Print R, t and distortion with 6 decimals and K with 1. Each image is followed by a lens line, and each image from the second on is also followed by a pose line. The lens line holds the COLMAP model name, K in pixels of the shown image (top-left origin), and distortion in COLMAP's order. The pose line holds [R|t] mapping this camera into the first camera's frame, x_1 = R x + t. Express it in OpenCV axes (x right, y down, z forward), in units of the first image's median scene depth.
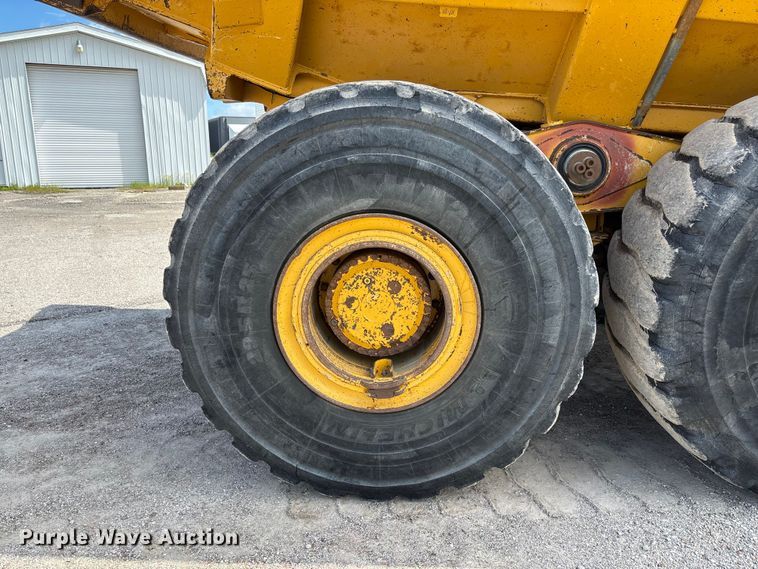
lens RADIAL K [[577.6, 0, 377.2], [0, 577.6, 288.5], [0, 0, 1]] dist [0.048867, -0.050382]
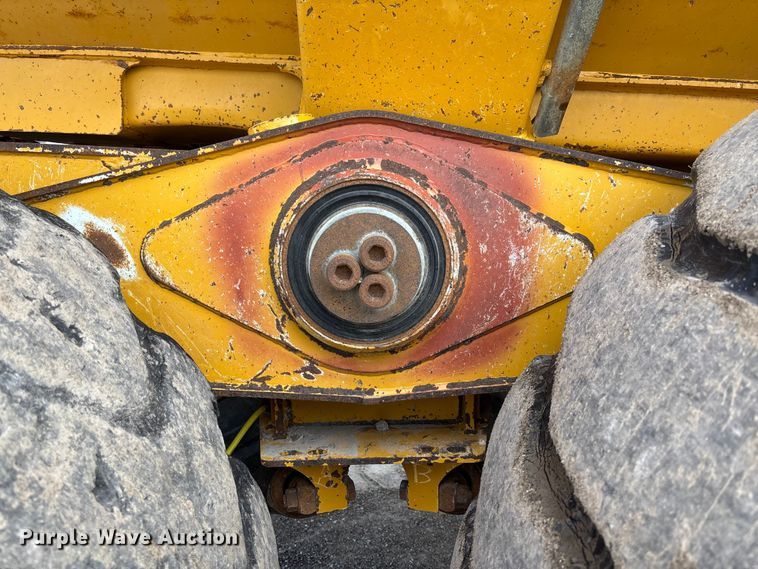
lens RADIAL K [[577.6, 0, 377.2], [0, 577.6, 288.5], [0, 0, 1]] dist [0.048867, -0.050382]
pose [[0.999369, -0.021214, 0.028481, 0.333072], [0.023163, 0.997280, -0.069967, -0.165864], [-0.026920, 0.070583, 0.997143, 0.666962]]
